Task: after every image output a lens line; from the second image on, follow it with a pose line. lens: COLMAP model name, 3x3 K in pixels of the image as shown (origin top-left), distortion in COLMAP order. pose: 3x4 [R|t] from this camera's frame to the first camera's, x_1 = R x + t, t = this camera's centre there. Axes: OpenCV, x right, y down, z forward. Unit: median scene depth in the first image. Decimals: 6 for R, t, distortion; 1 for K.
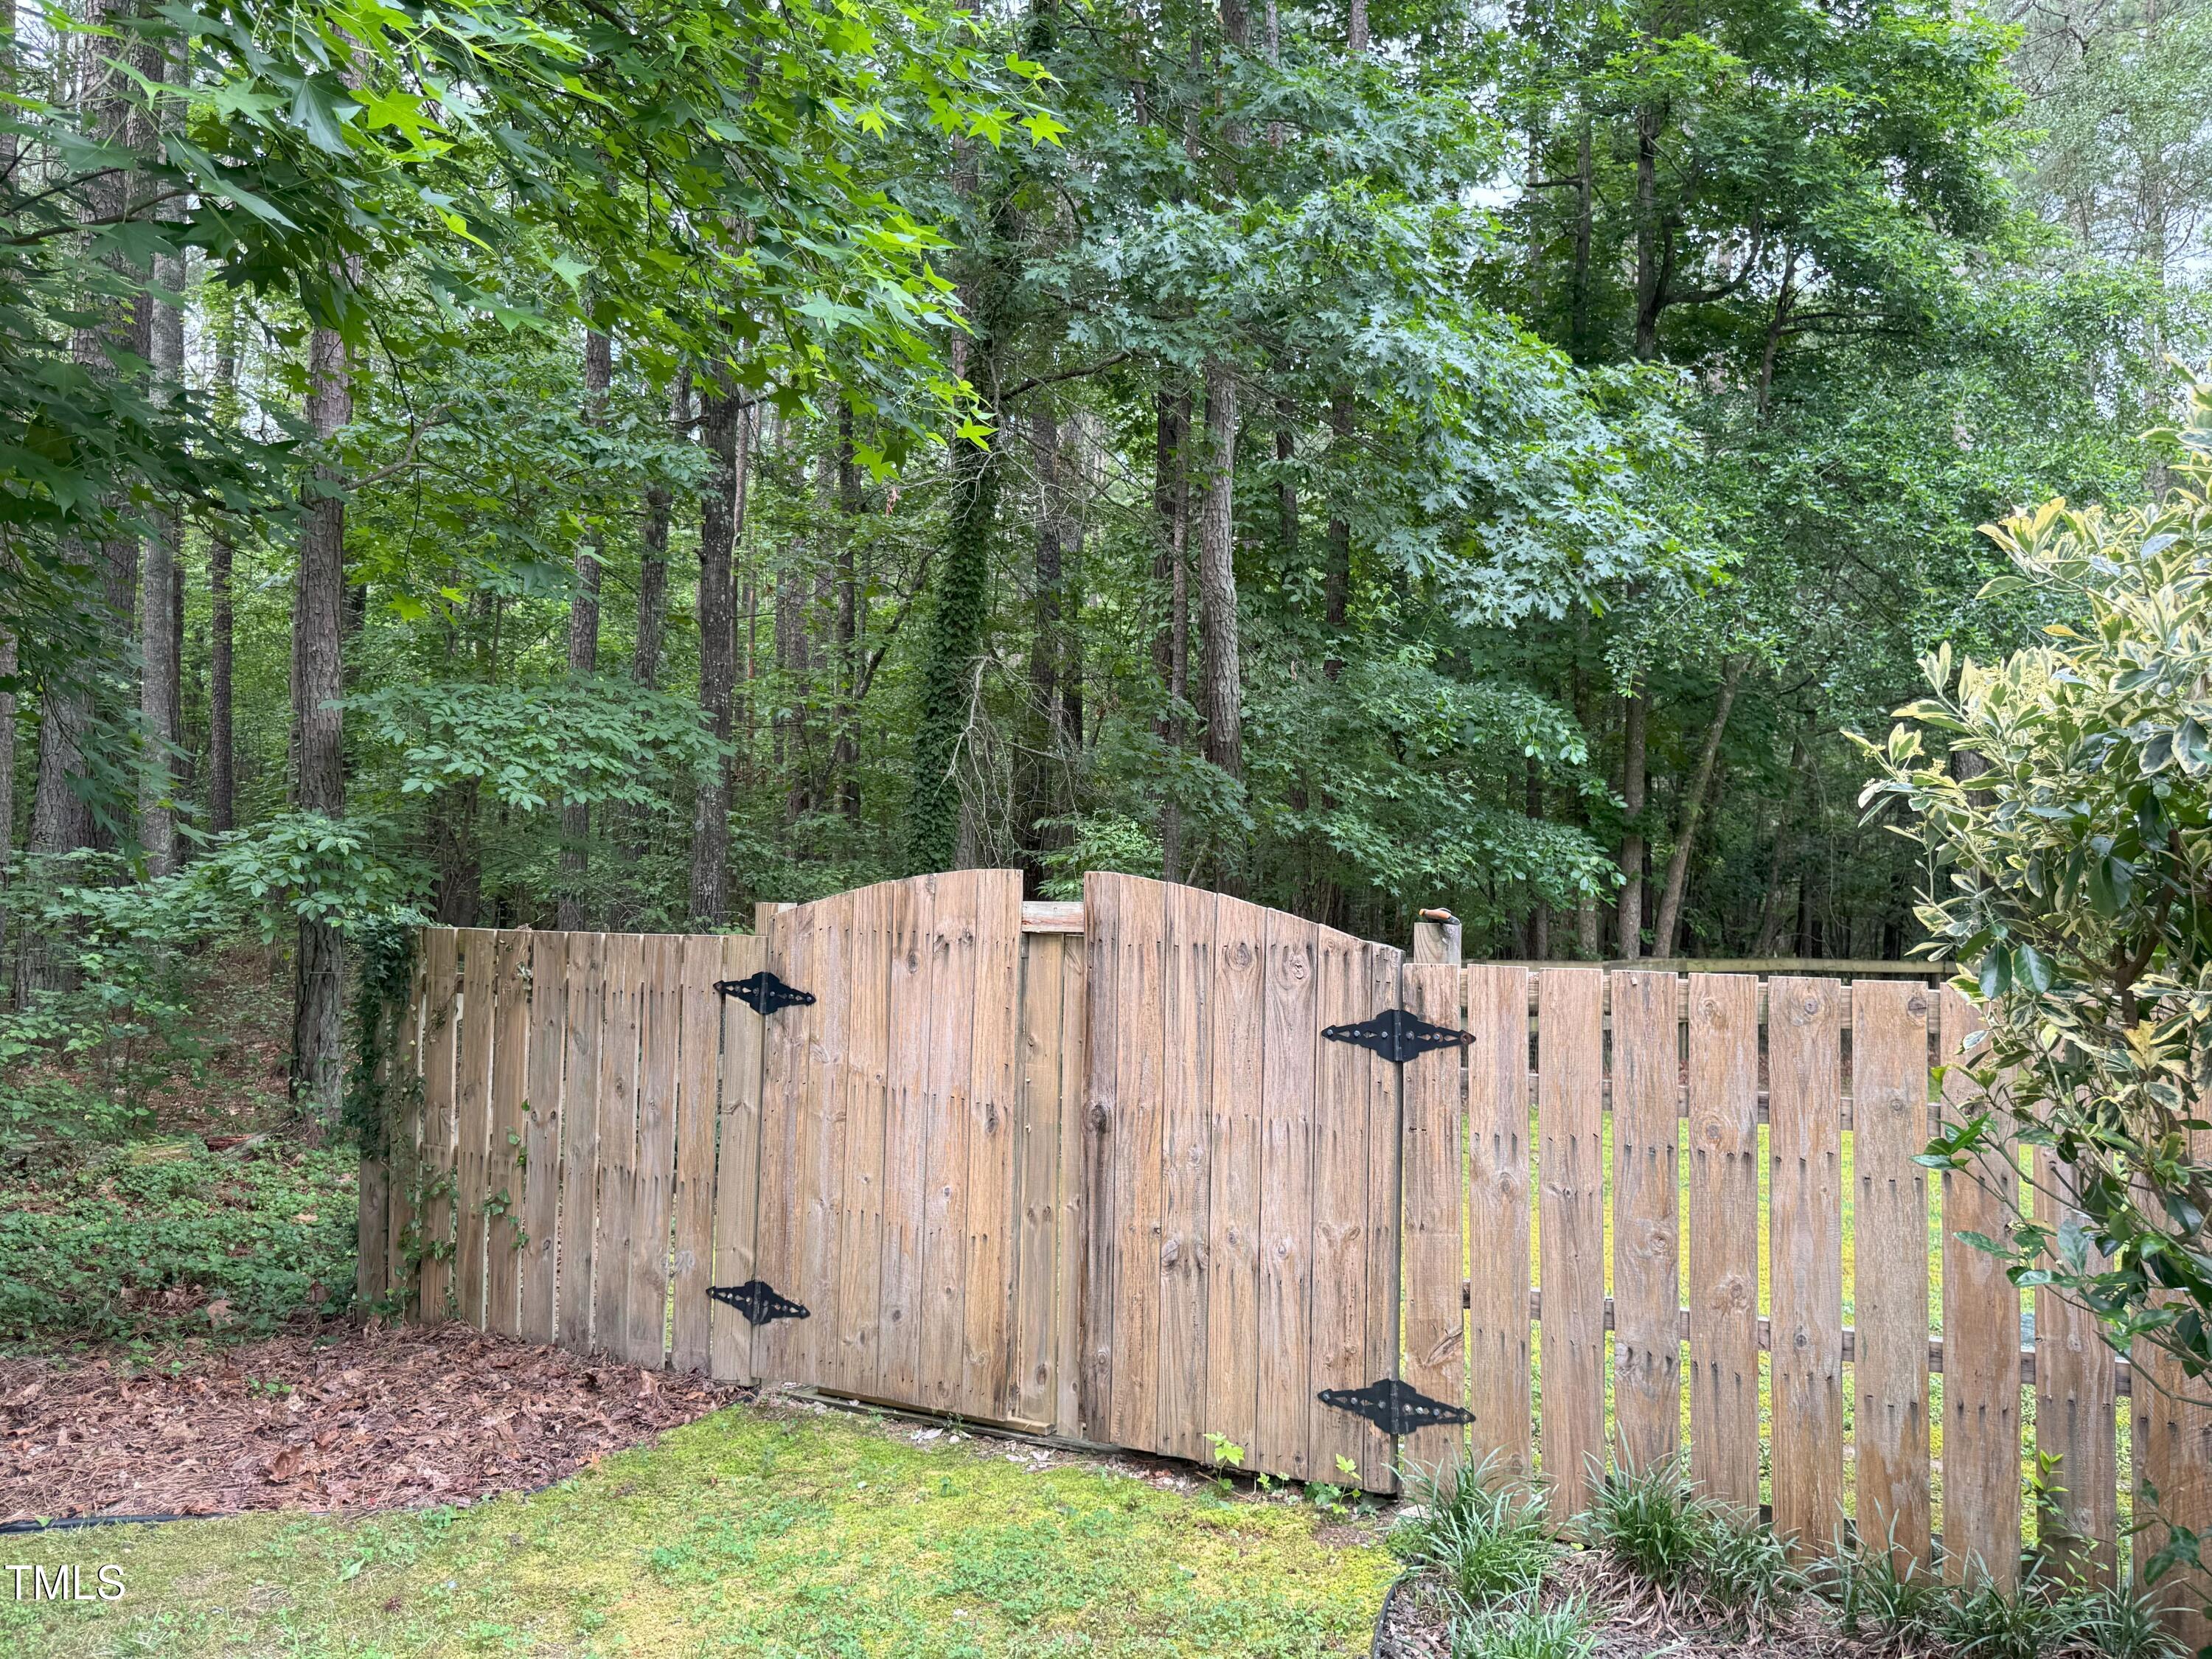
lens RADIAL K [[1704.0, 0, 1108.1], [0, 1704.0, 834.3], [0, 0, 1]] dist [0.007401, -0.011232]
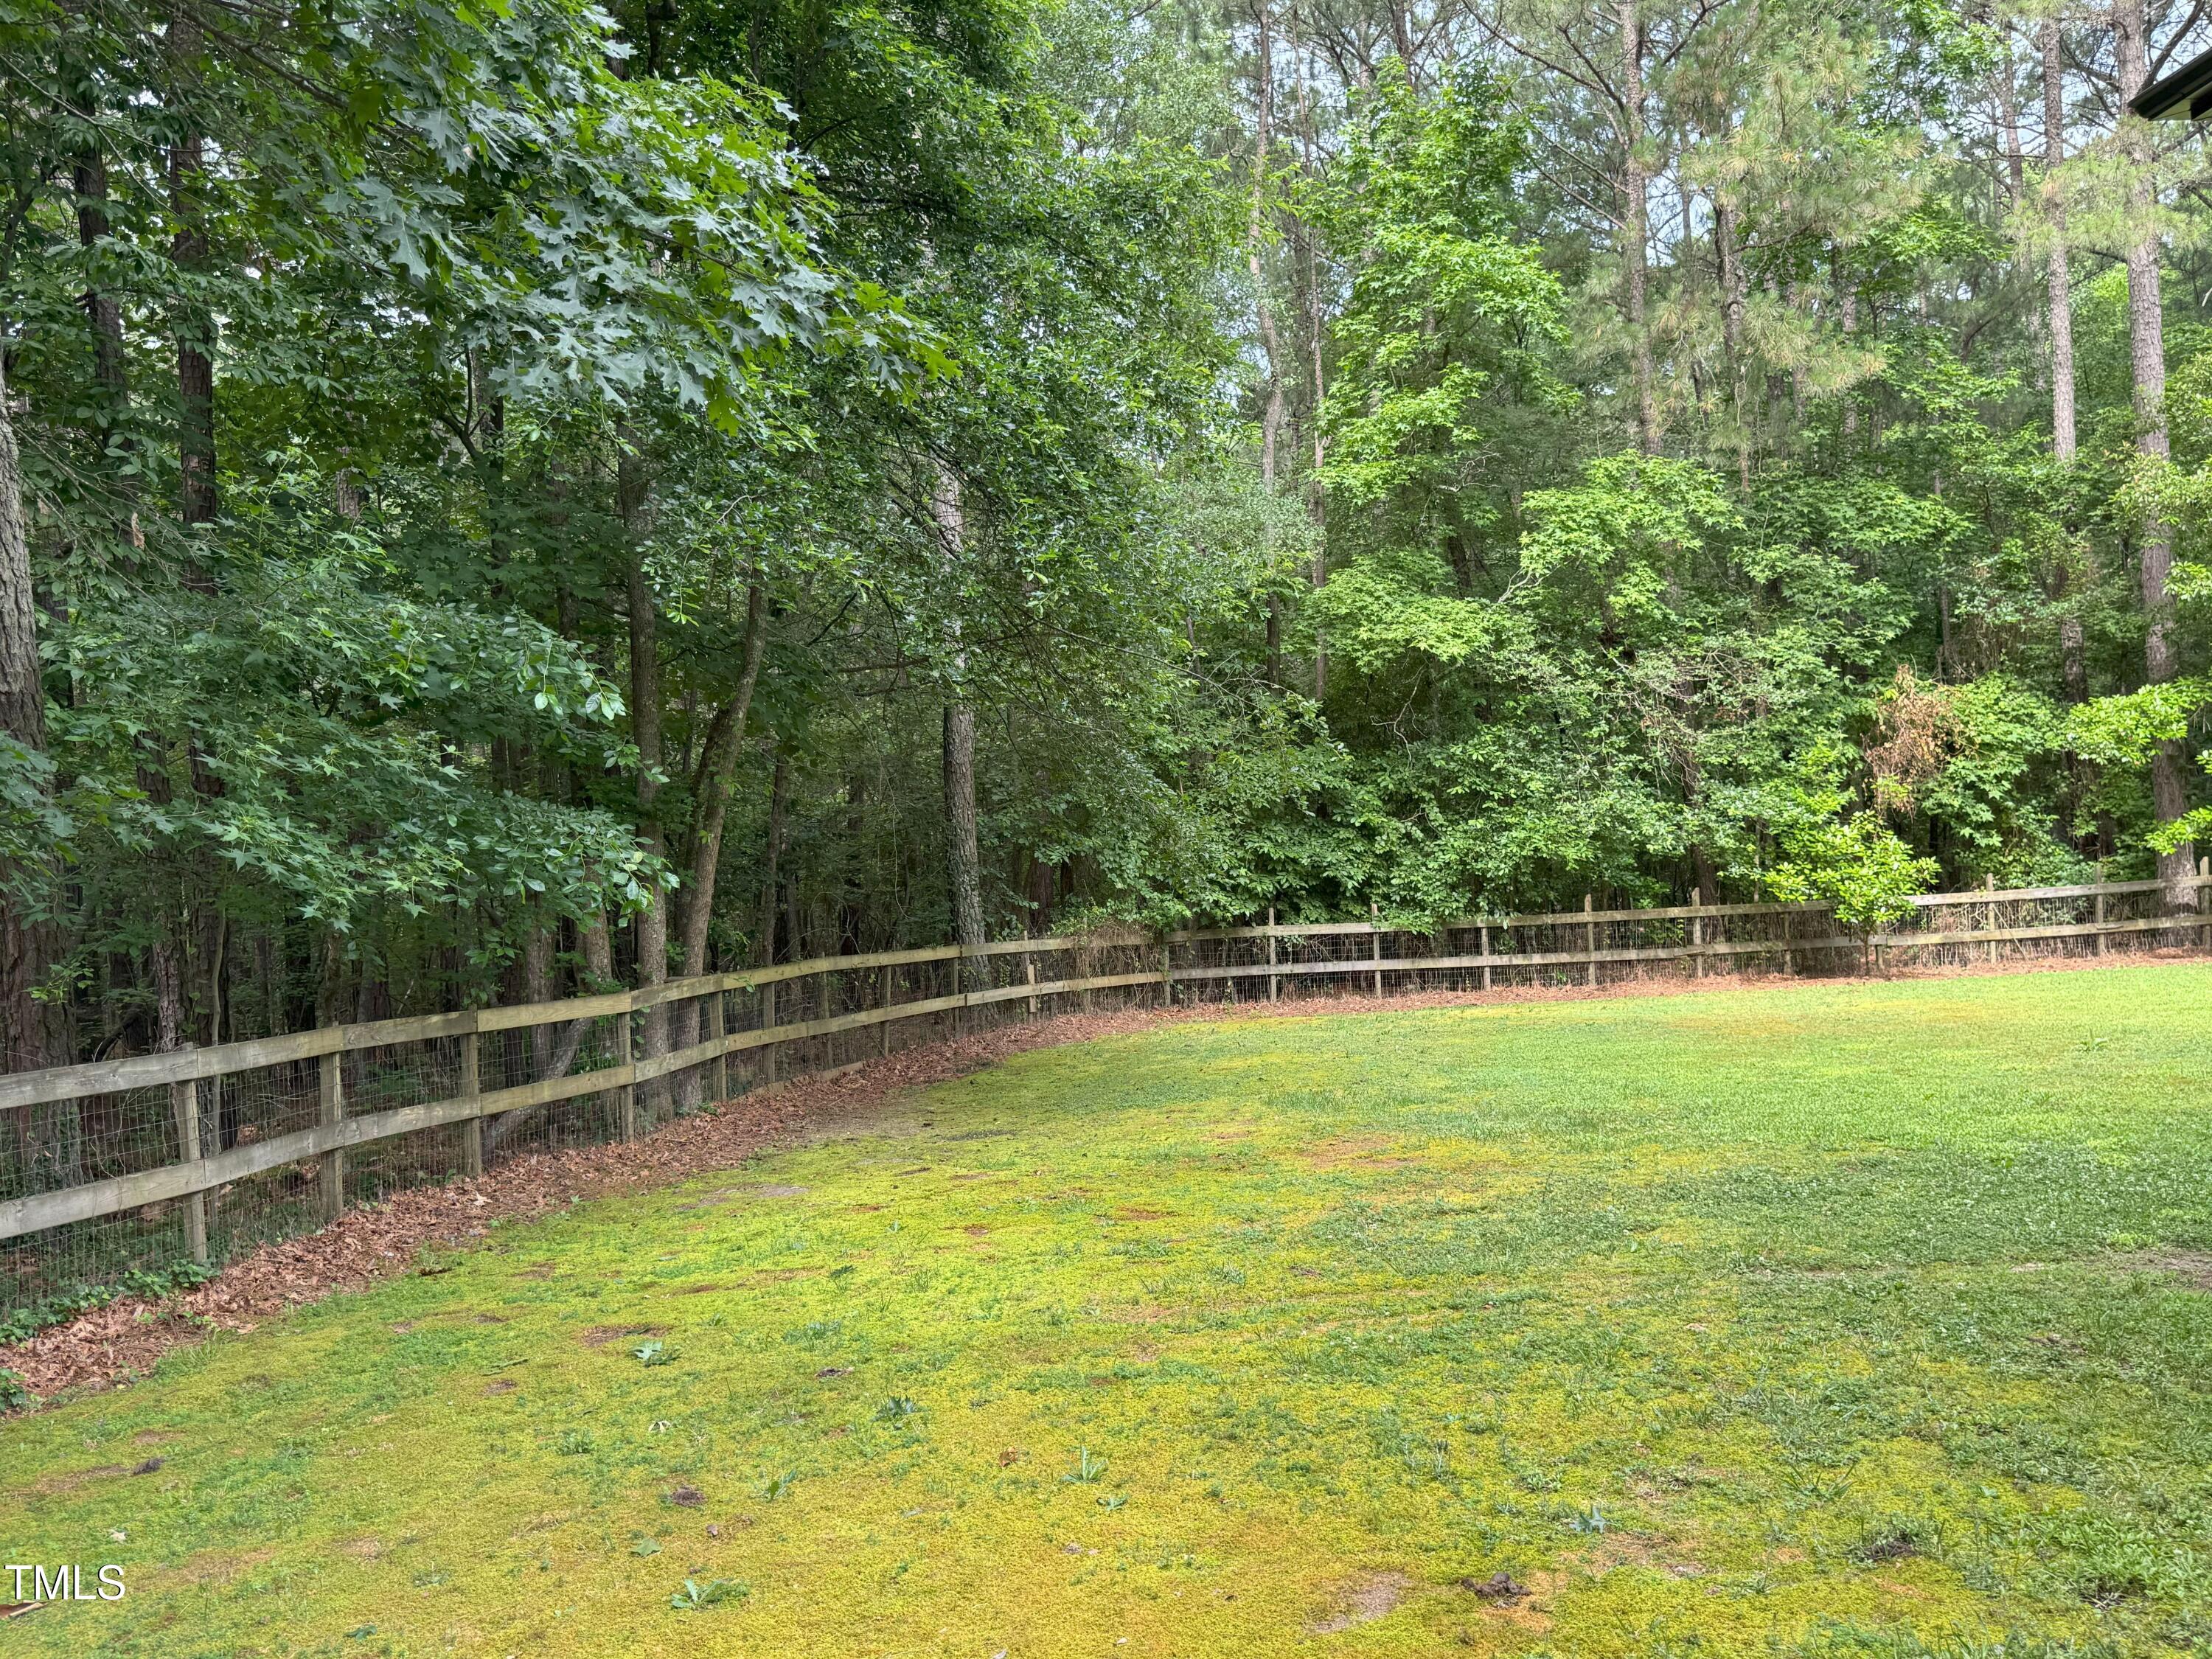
lens RADIAL K [[1704.0, 0, 1114.7], [0, 1704.0, 852.3], [0, 0, 1]] dist [0.007401, -0.011232]
pose [[0.809711, -0.056632, 0.584089, 0.032382], [0.049957, 0.998371, 0.027546, 0.003831], [-0.584698, 0.006875, 0.811222, 0.316404]]
